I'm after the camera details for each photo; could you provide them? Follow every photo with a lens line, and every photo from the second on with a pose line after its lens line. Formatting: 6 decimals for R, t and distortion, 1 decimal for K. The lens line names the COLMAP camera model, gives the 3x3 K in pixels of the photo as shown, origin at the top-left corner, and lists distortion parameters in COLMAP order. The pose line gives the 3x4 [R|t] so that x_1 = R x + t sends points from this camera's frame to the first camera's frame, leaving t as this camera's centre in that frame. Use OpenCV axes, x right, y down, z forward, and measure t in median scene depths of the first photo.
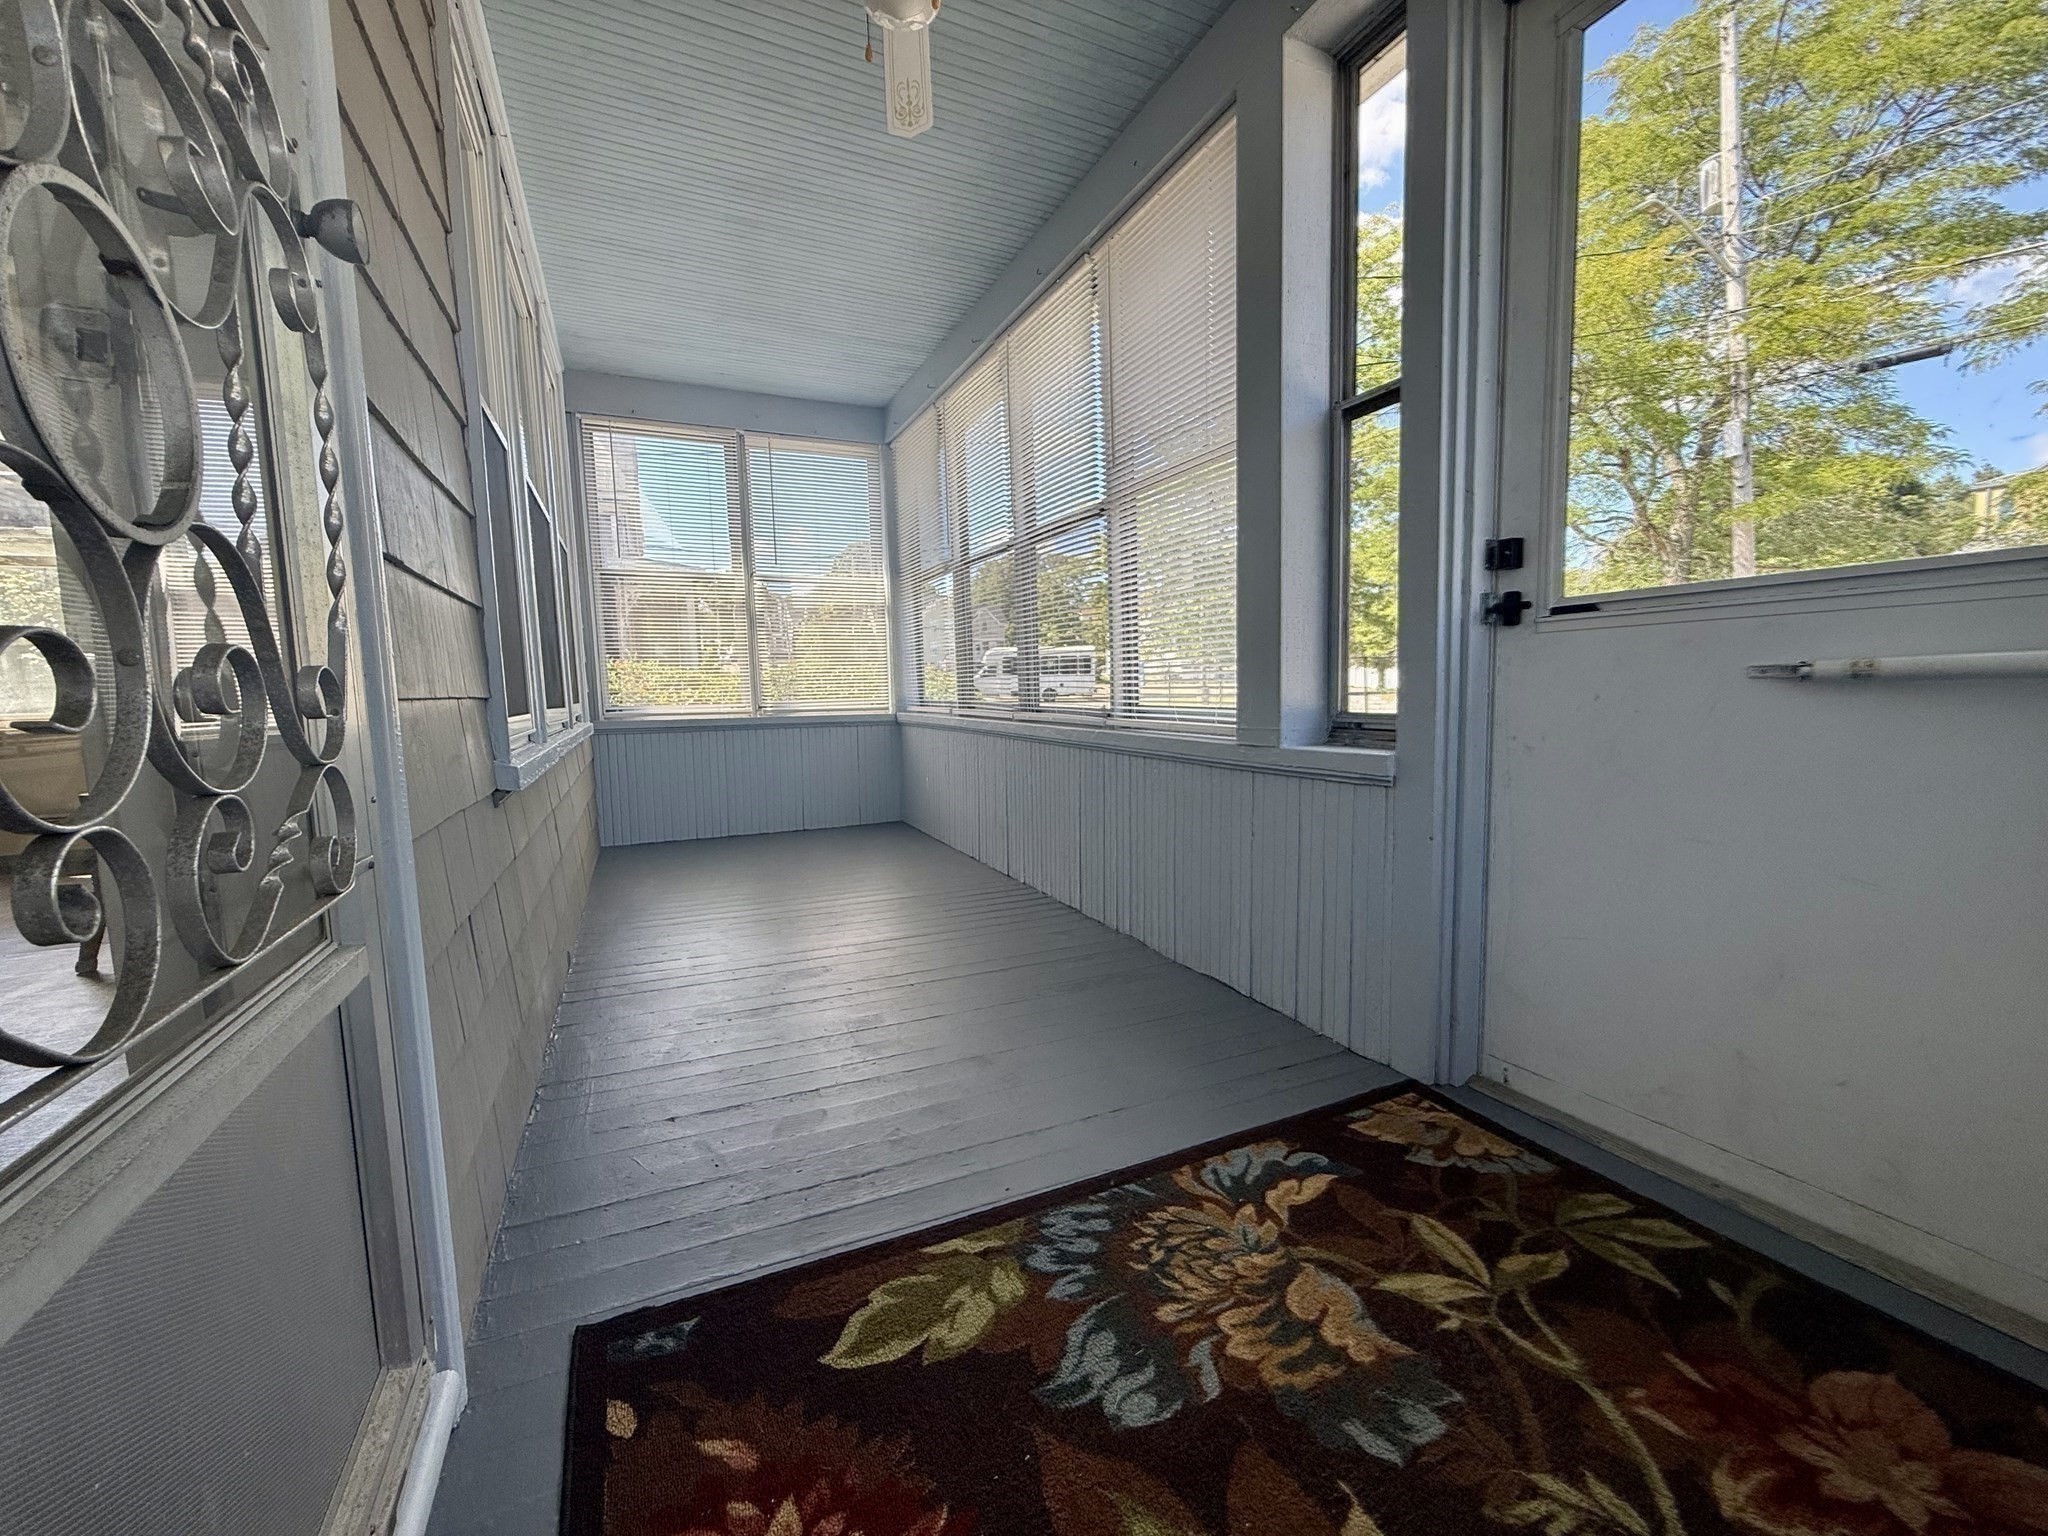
lens RADIAL K [[816.7, 0, 1022.0], [0, 816.7, 768.0], [0, 0, 1]] dist [-0.000020, 0.000149]
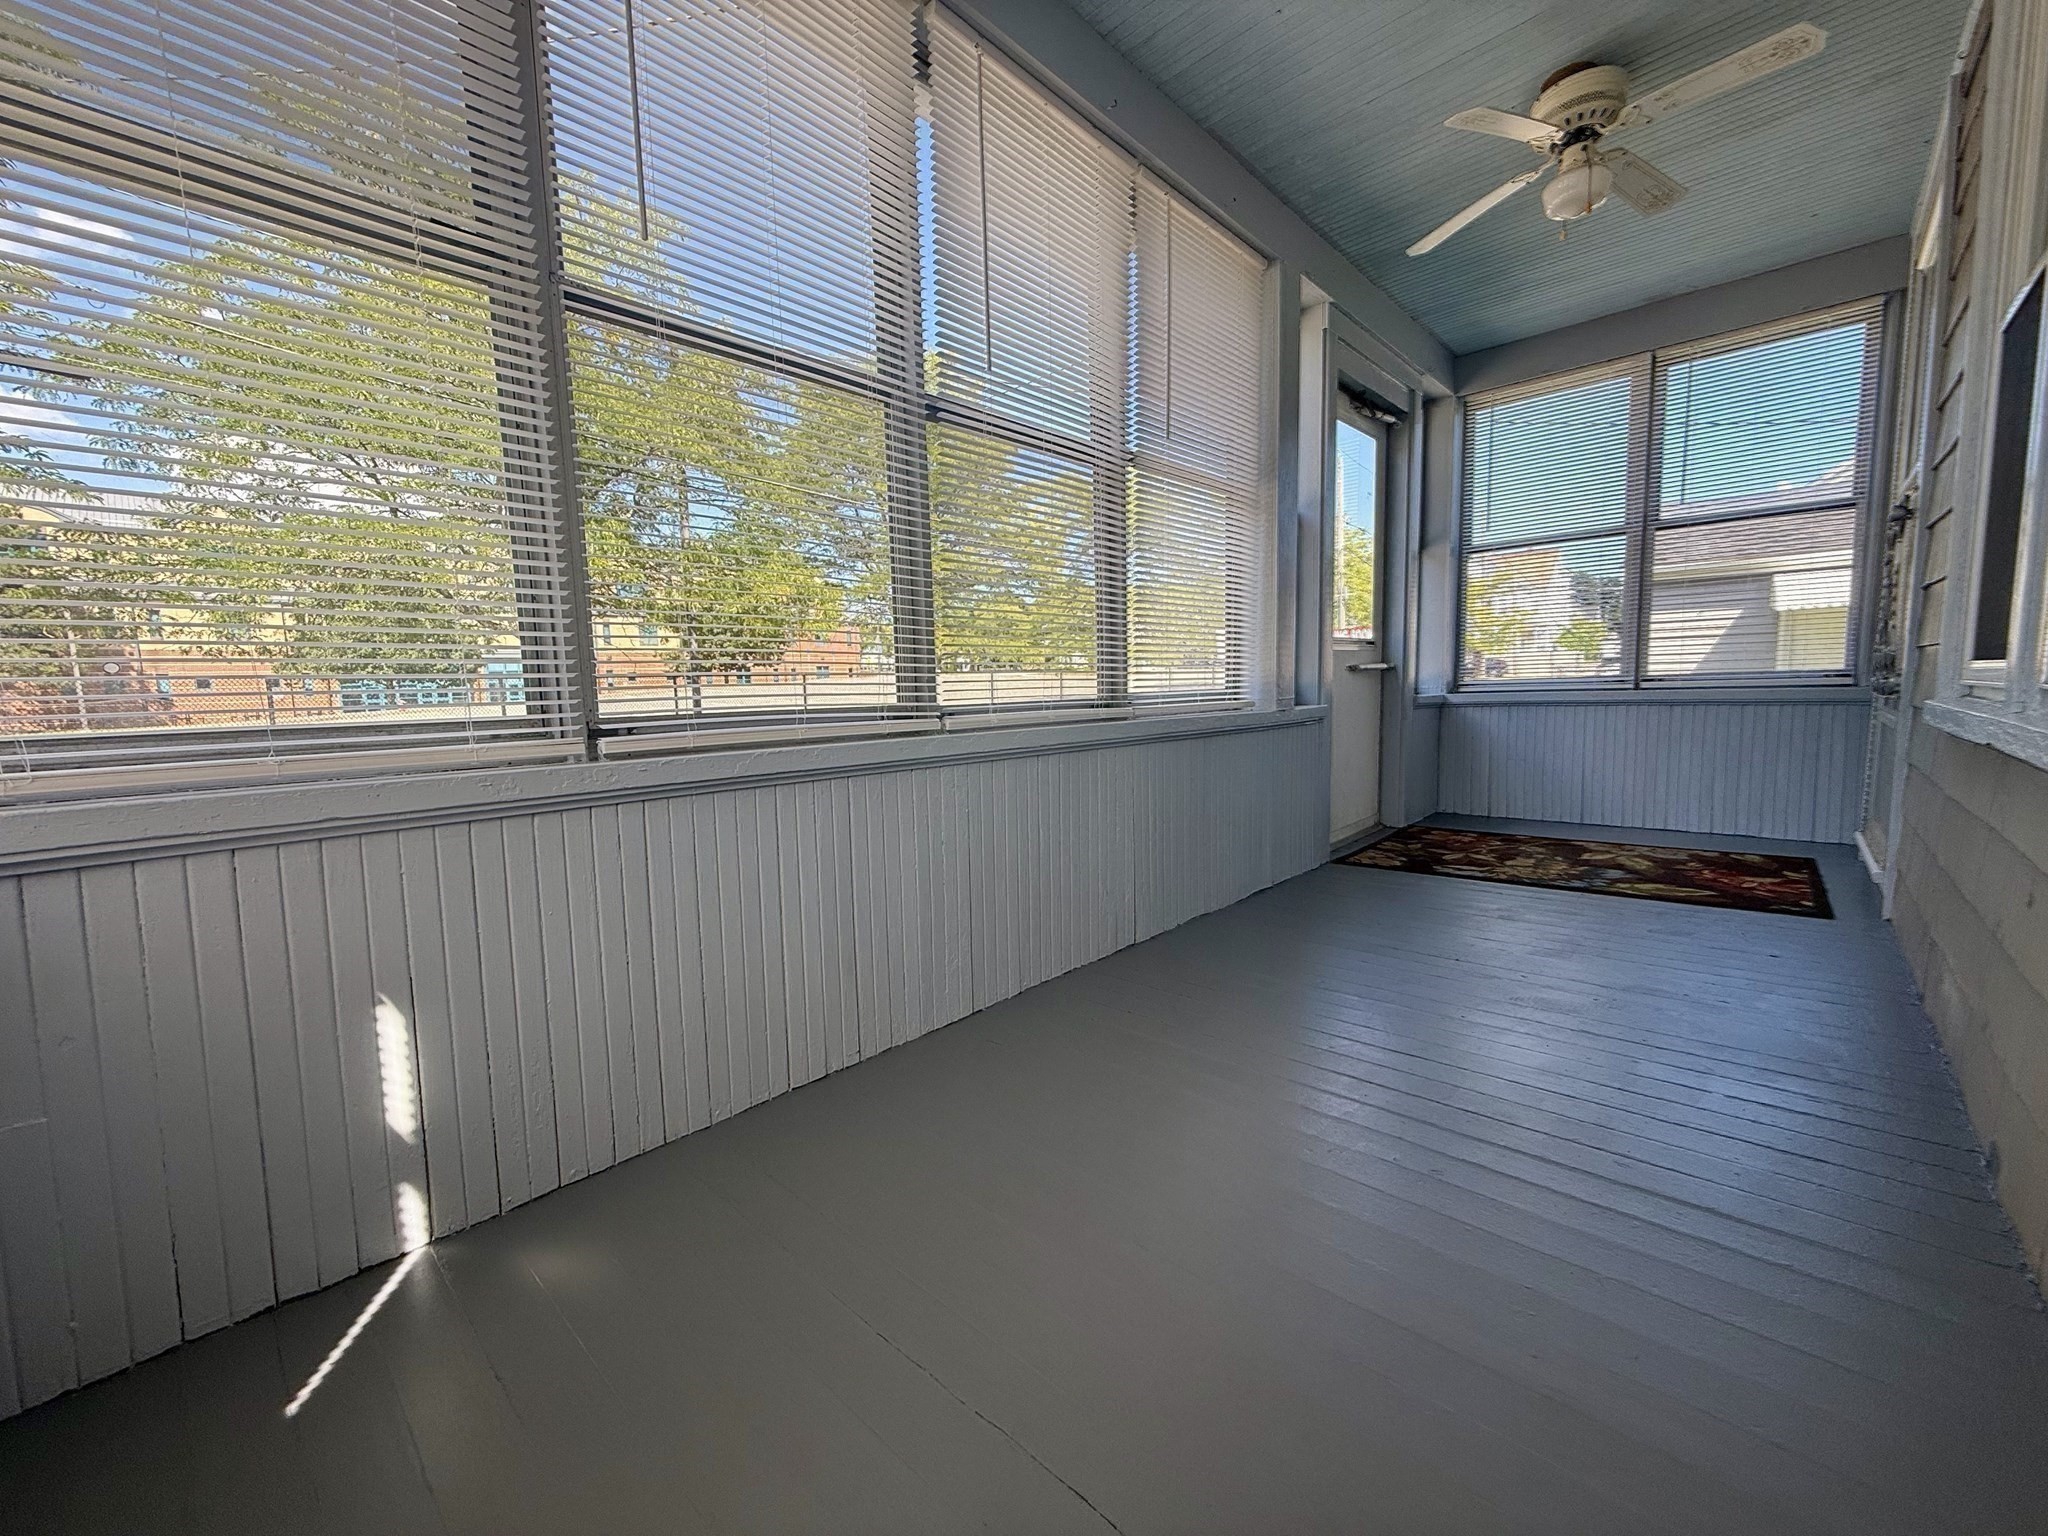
lens RADIAL K [[816.7, 0, 1022.0], [0, 816.7, 768.0], [0, 0, 1]] dist [-0.000020, 0.000149]
pose [[-0.382969, -0.054655, 0.922143, -0.813393], [0.116817, 0.987369, 0.107036, -0.128390], [-0.916345, 0.148713, -0.371747, 1.779116]]
